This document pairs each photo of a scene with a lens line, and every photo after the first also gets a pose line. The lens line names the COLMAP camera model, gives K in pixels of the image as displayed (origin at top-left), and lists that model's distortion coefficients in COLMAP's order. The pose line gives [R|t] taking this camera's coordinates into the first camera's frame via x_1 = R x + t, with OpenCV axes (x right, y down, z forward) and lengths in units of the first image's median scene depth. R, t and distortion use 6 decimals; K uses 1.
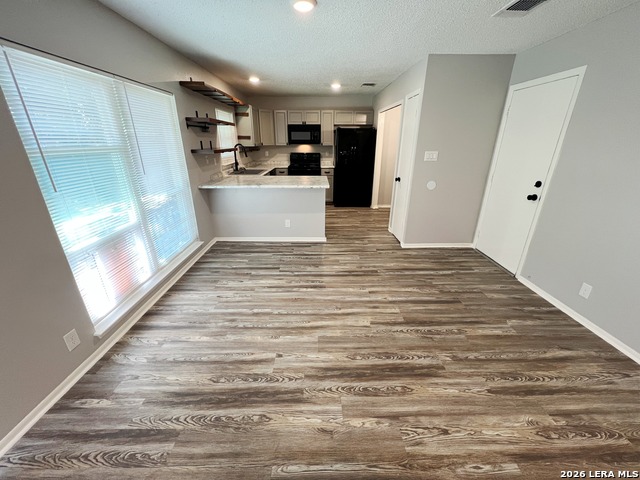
lens RADIAL K [[256.5, 0, 318.7], [0, 256.5, 239.1], [0, 0, 1]] dist [-0.000122, -0.000743]
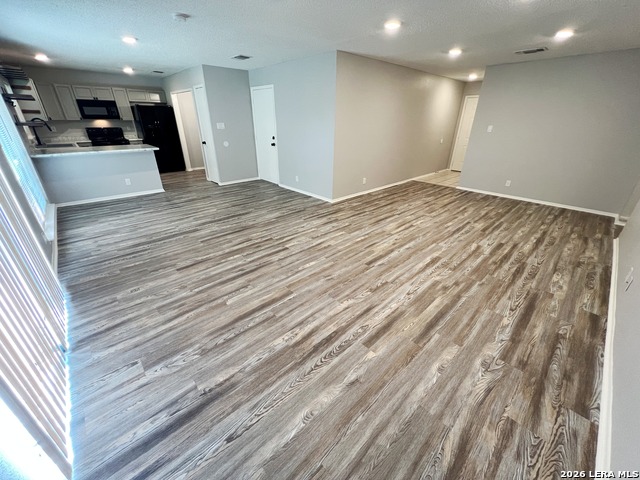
lens RADIAL K [[256.5, 0, 321.1], [0, 256.5, 240.1], [0, 0, 1]] dist [-0.000122, -0.000743]
pose [[0.735296, -0.284685, 0.615057, -0.311793], [0.235136, 0.958291, 0.162451, 0.262434], [-0.635650, 0.025172, 0.771567, -0.666394]]
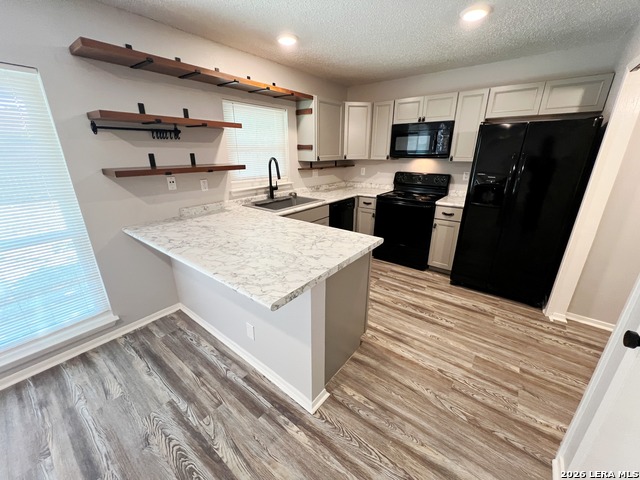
lens RADIAL K [[256.5, 0, 319.0], [0, 256.5, 240.0], [0, 0, 1]] dist [-0.000122, -0.000743]
pose [[0.783620, 0.200855, -0.587875, 0.234830], [-0.220242, 0.974648, 0.039426, -0.290537], [0.580891, 0.098580, 0.807990, 0.750287]]
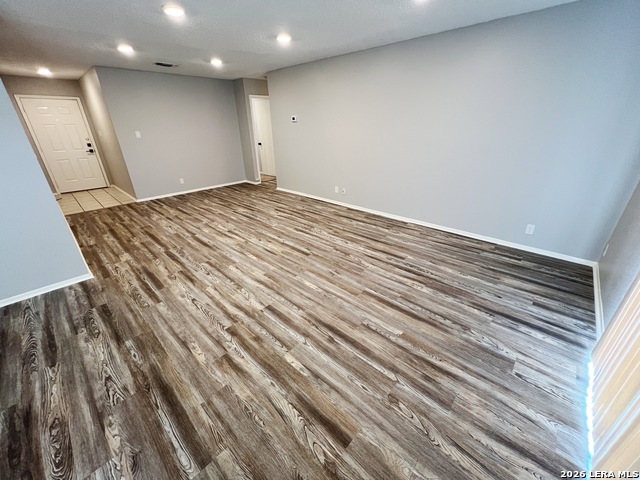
lens RADIAL K [[256.5, 0, 318.9], [0, 256.5, 236.0], [0, 0, 1]] dist [-0.000122, -0.000743]
pose [[-0.723269, -0.270562, 0.635357, -0.304382], [0.259982, 0.745676, 0.613496, -0.080458], [-0.639759, 0.608904, -0.468983, 0.209626]]
